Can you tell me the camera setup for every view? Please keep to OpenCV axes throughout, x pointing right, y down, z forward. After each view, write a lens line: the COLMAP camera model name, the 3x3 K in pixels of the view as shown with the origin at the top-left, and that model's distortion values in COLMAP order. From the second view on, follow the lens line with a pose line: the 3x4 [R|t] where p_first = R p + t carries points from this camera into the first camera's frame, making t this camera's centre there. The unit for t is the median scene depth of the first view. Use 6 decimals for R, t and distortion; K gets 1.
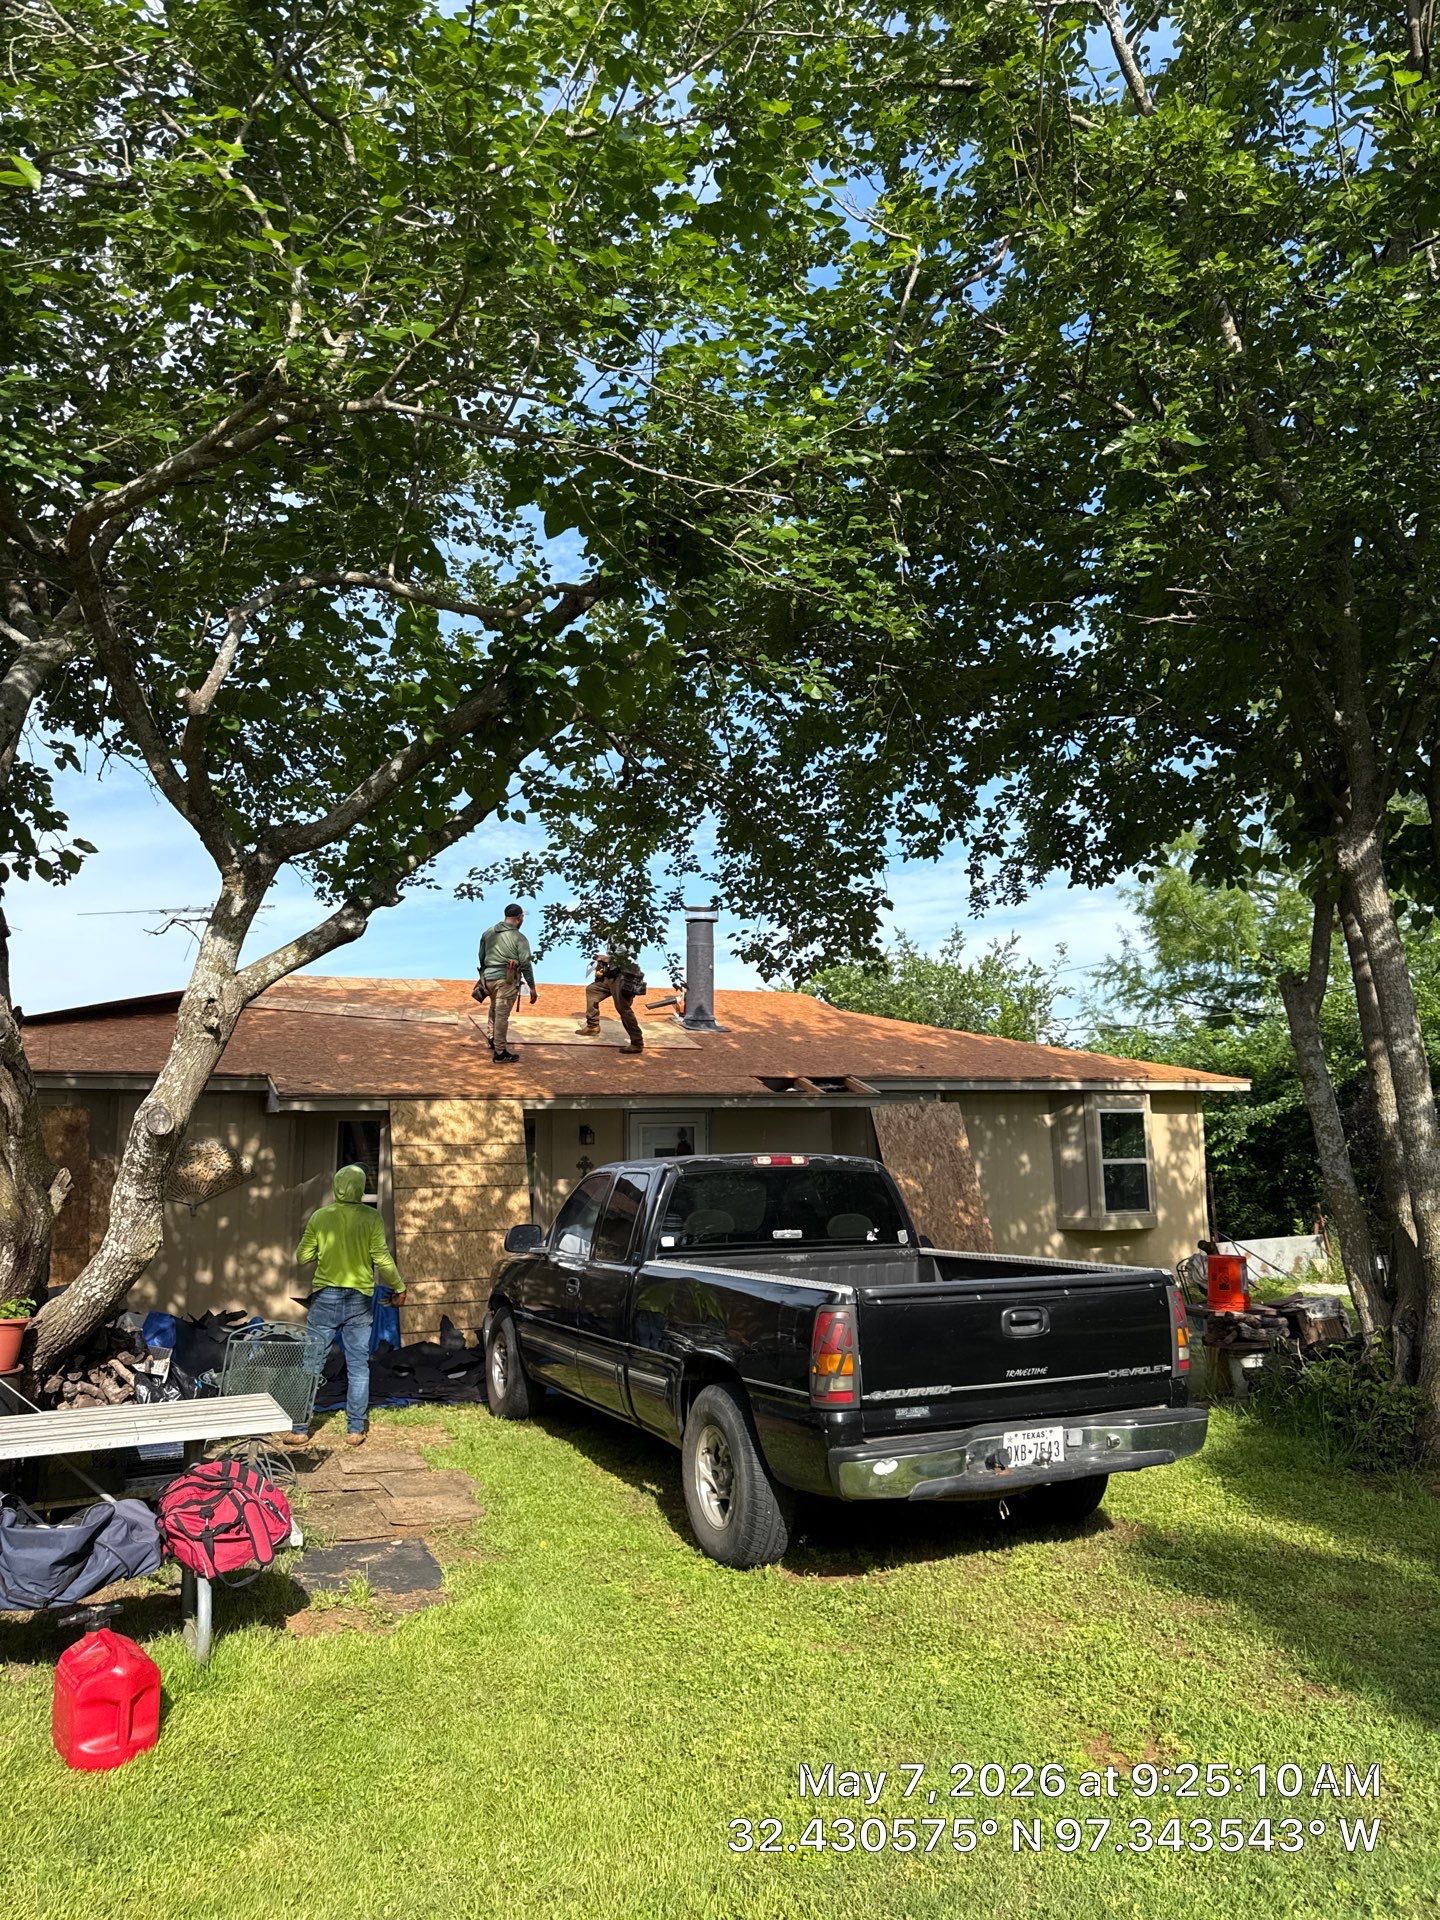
lens RADIAL K [[1333.3, 0, 708.7], [0, 1333.3, 956.6], [0, 0, 1]] dist [0.075078, -0.076858]
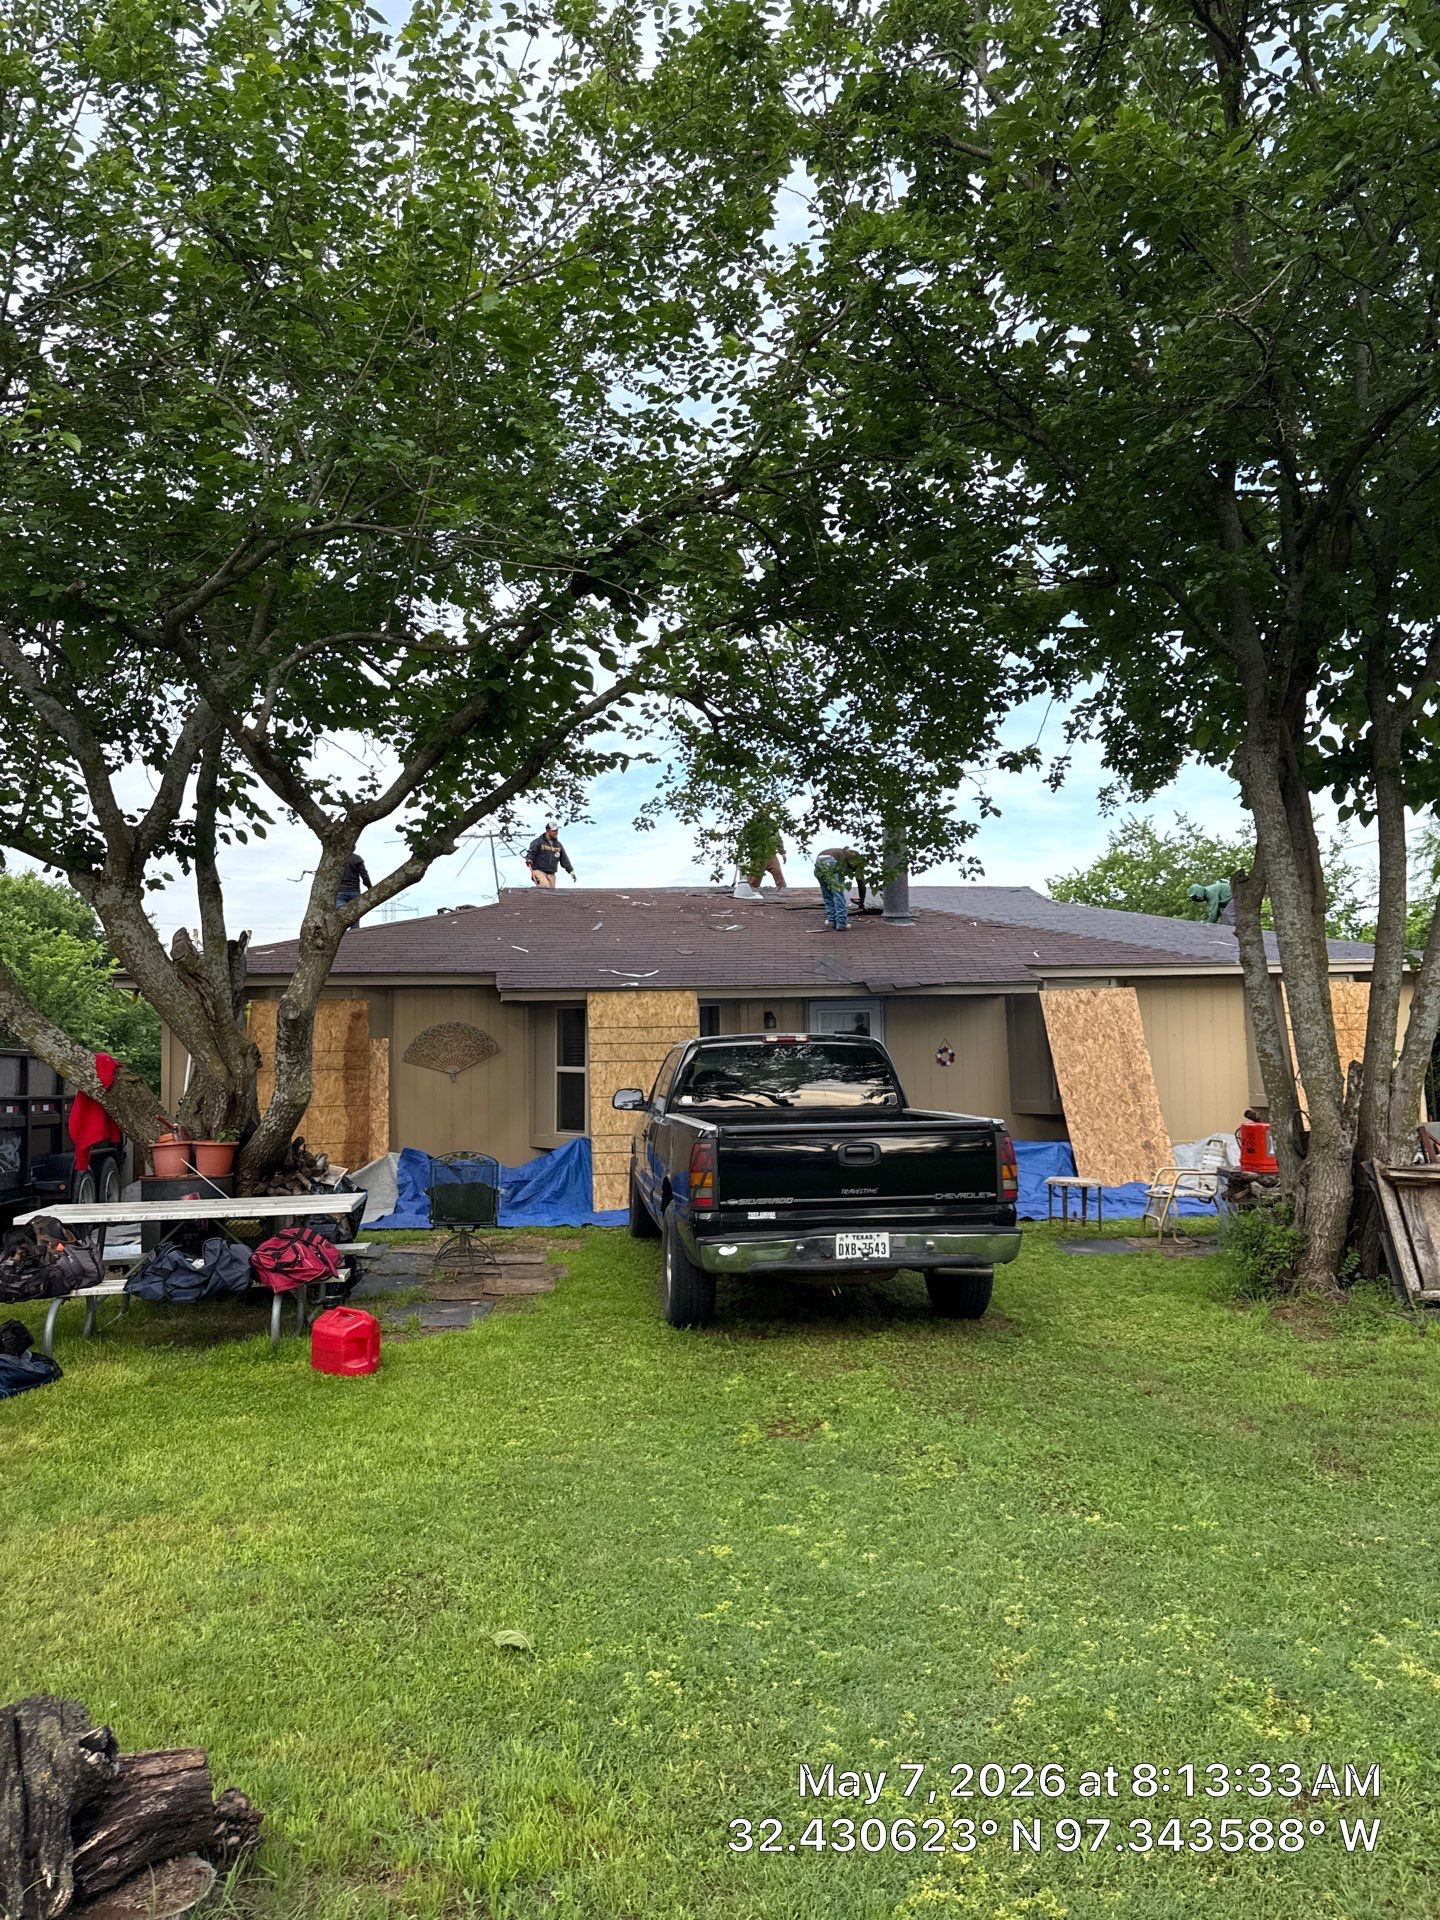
lens RADIAL K [[1260.7, 0, 698.7], [0, 1260.7, 984.4], [0, 0, 1]] dist [0.152539, -0.044746]
pose [[0.964334, -0.013729, -0.264331, 0.397988], [0.040981, 0.994356, 0.097860, -0.024919], [0.261496, -0.105202, 0.959454, -0.220183]]
